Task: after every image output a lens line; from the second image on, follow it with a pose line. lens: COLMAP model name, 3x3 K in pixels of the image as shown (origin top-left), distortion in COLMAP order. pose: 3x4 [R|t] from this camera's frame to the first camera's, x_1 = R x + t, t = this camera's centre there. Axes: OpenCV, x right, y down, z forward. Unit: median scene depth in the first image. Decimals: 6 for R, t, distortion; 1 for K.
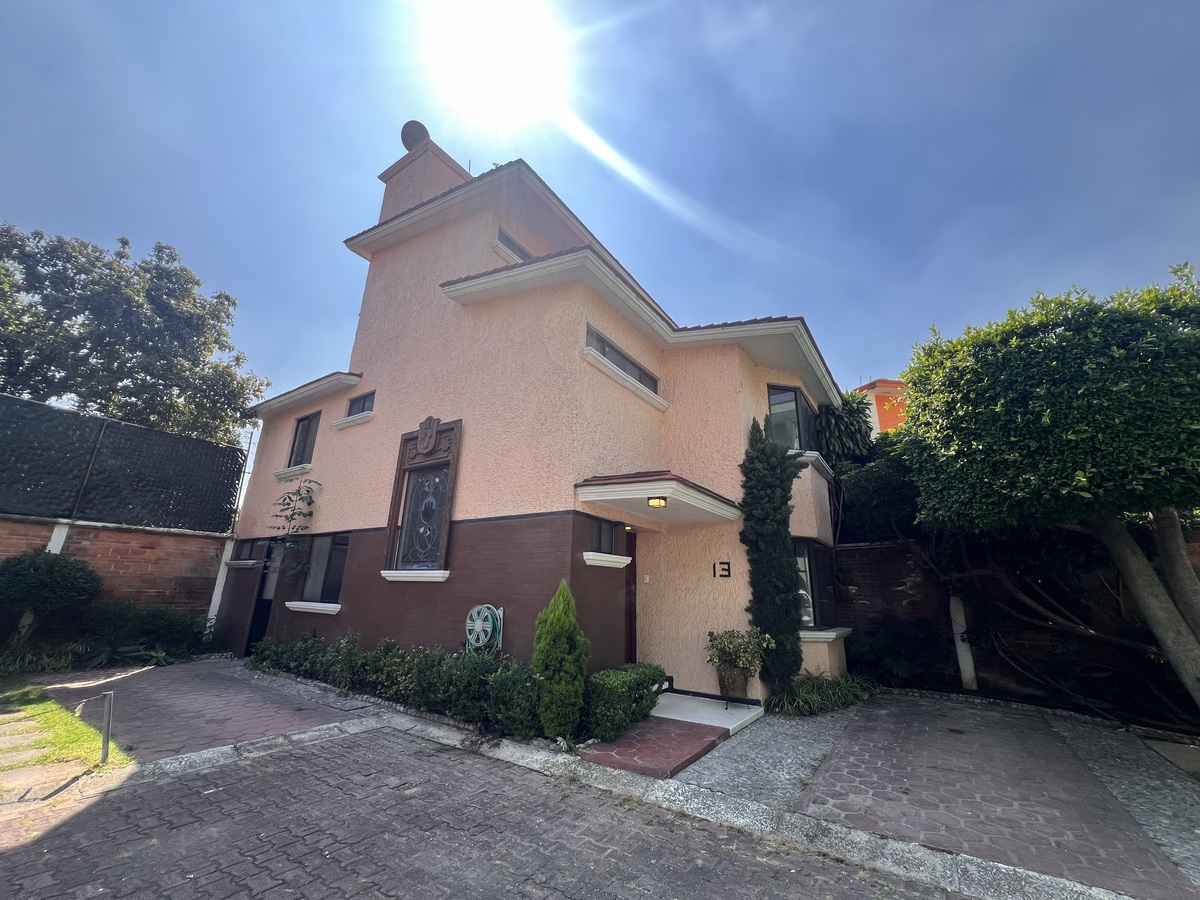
lens RADIAL K [[477.9, 0, 596.8], [0, 477.9, 447.7], [0, 0, 1]] dist [-0.002072, 0.000384]
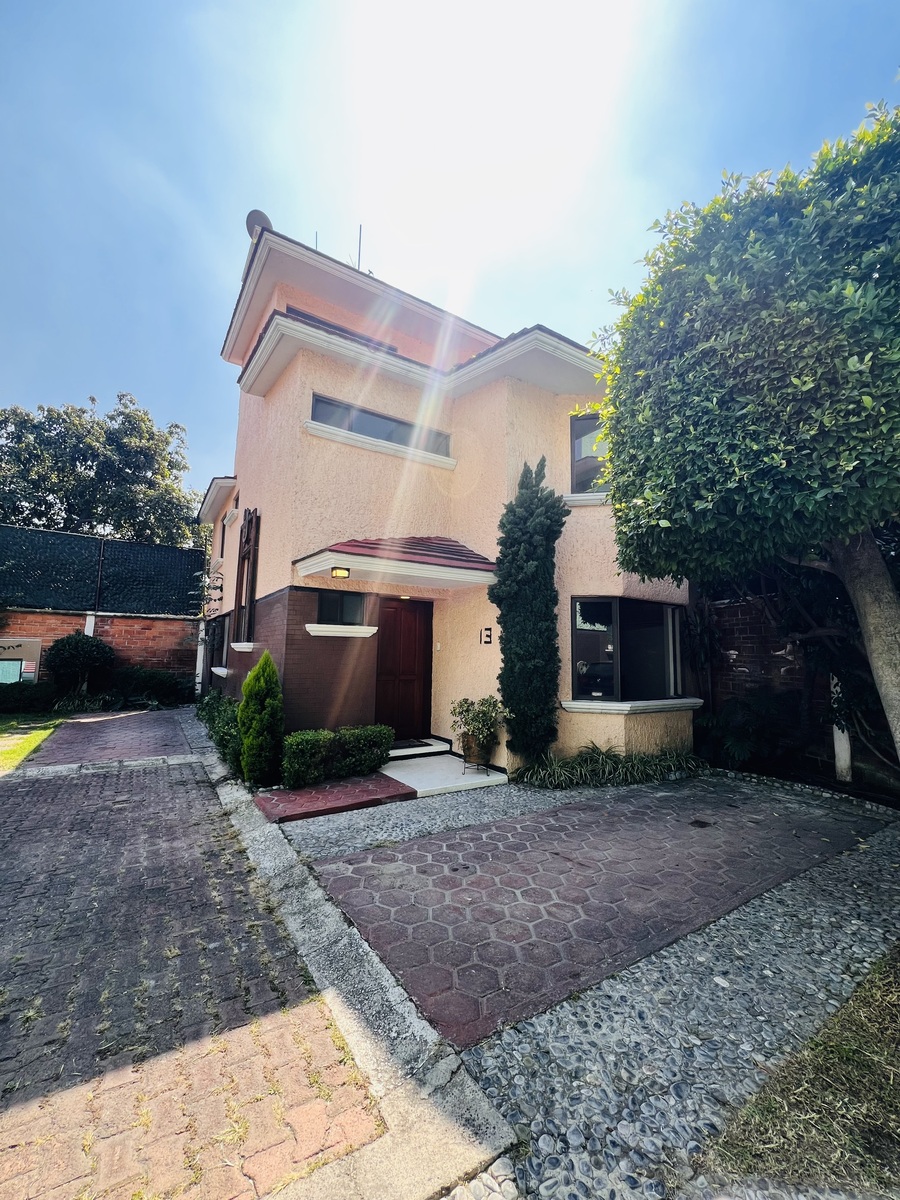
lens RADIAL K [[480.2, 0, 456.2], [0, 480.2, 598.9], [0, 0, 1]] dist [-0.004480, 0.001827]
pose [[0.918052, -0.052979, -0.392903, 0.540179], [0.120149, 0.981605, 0.148380, 0.035330], [0.377815, -0.183428, 0.907530, 0.129944]]
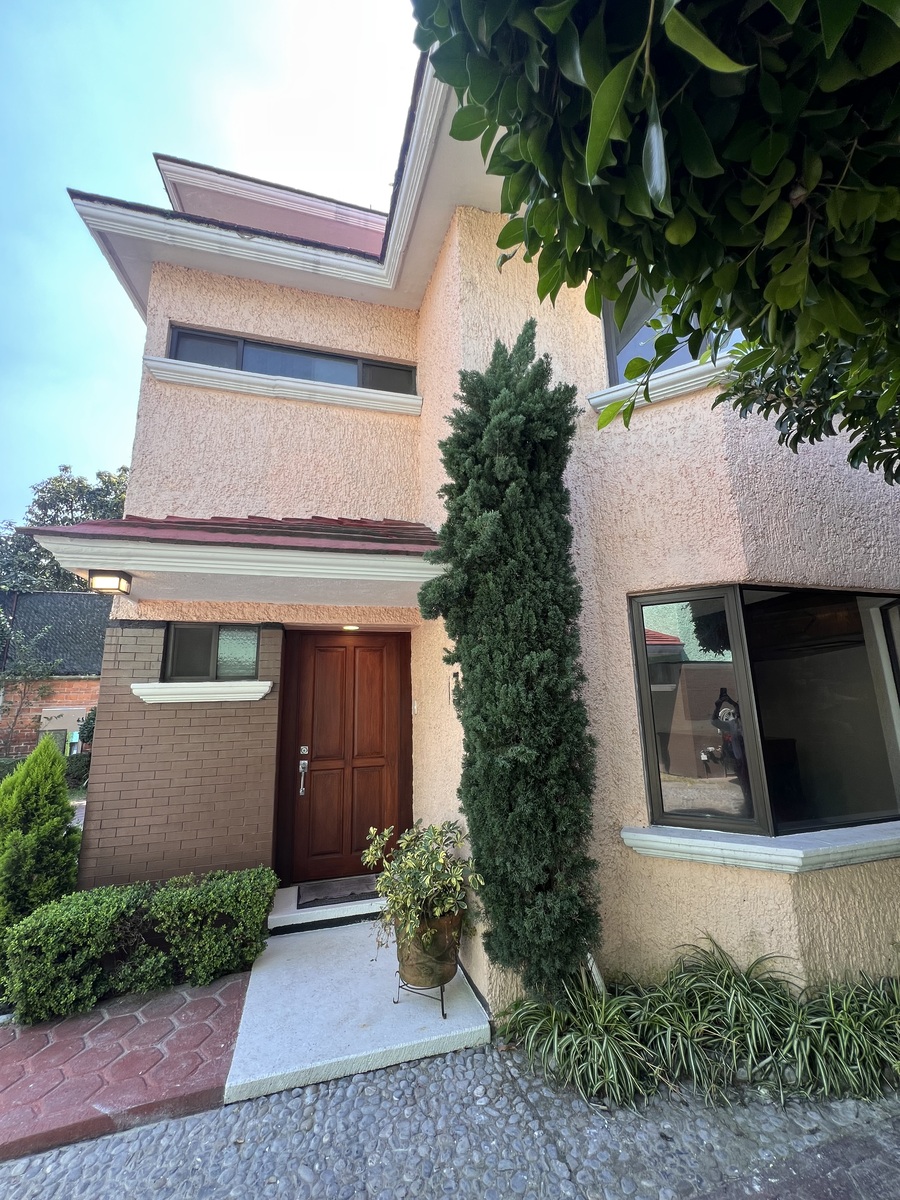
lens RADIAL K [[480.2, 0, 456.4], [0, 480.2, 600.4], [0, 0, 1]] dist [-0.004480, 0.001827]
pose [[0.765077, -0.169766, -0.621158, 0.532032], [0.227516, 0.973672, 0.014119, 0.153329], [0.602407, -0.152126, 0.783558, 0.600541]]
